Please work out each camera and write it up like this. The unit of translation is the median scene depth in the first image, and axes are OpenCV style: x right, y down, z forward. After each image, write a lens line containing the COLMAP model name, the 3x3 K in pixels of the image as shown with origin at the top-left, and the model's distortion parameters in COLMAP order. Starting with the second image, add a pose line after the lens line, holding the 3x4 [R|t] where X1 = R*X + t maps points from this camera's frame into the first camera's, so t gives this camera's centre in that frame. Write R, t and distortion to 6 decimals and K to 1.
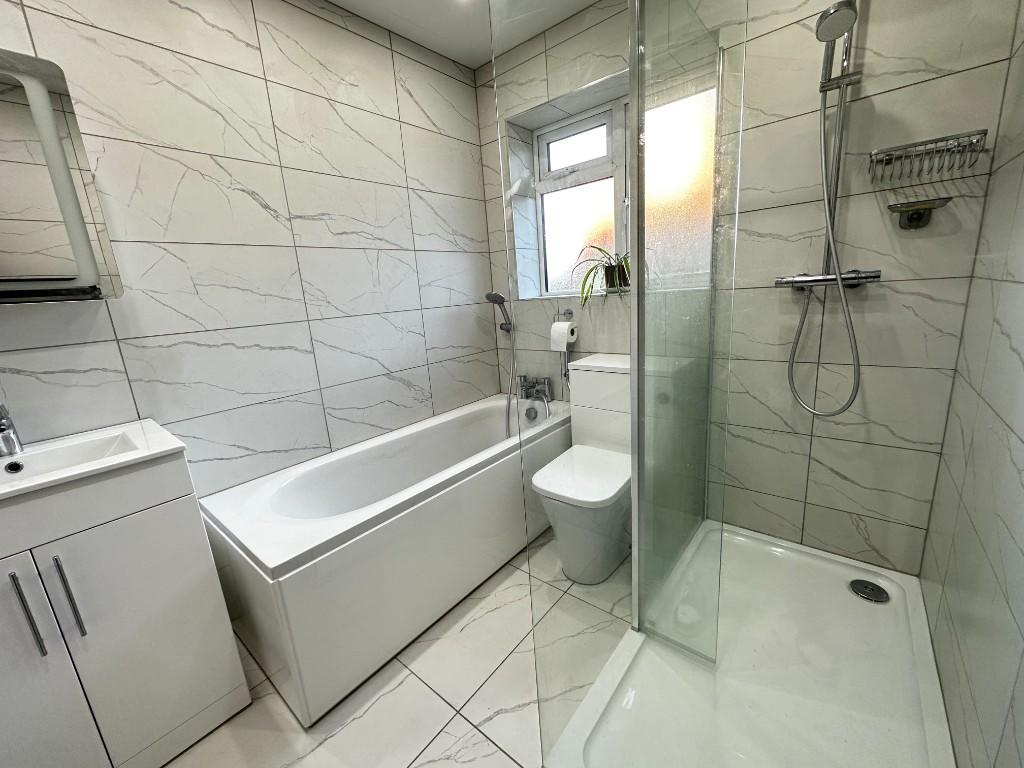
lens RADIAL K [[407.8, 0, 513.1], [0, 407.8, 383.6], [0, 0, 1]] dist [-0.003159, 0.000158]
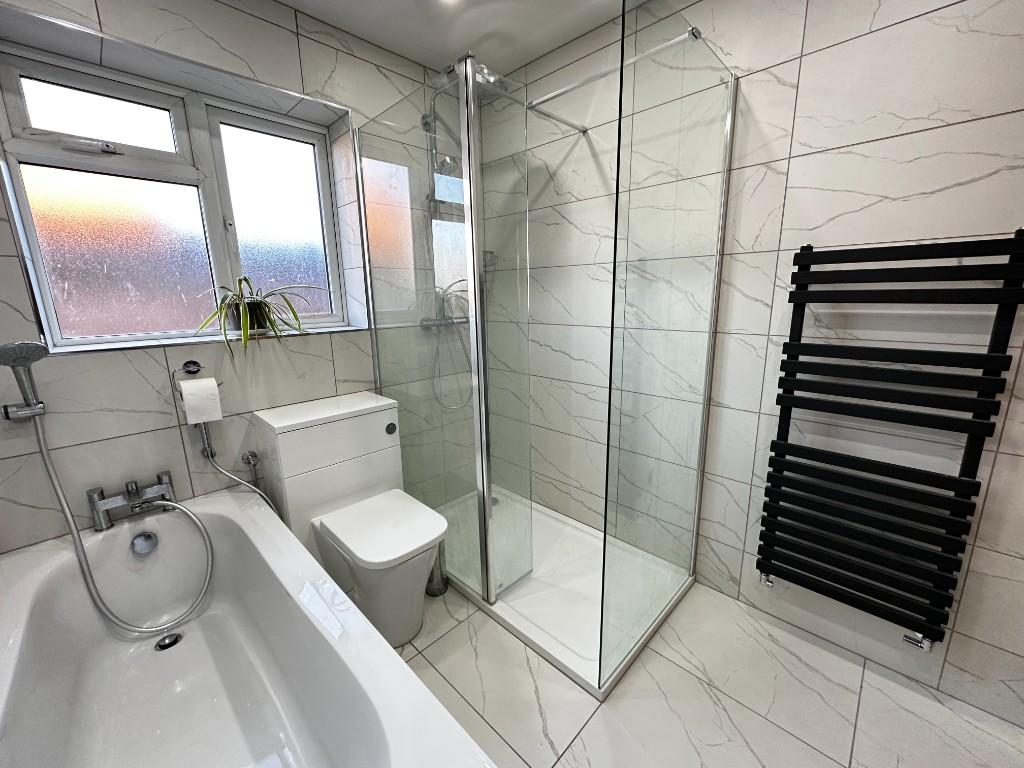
lens RADIAL K [[407.8, 0, 513.1], [0, 407.8, 383.6], [0, 0, 1]] dist [-0.003159, 0.000158]
pose [[0.082353, -0.140400, 0.986664, -0.504605], [0.237544, 0.964258, 0.117385, -0.099156], [-0.967879, 0.224709, 0.112761, 0.416281]]
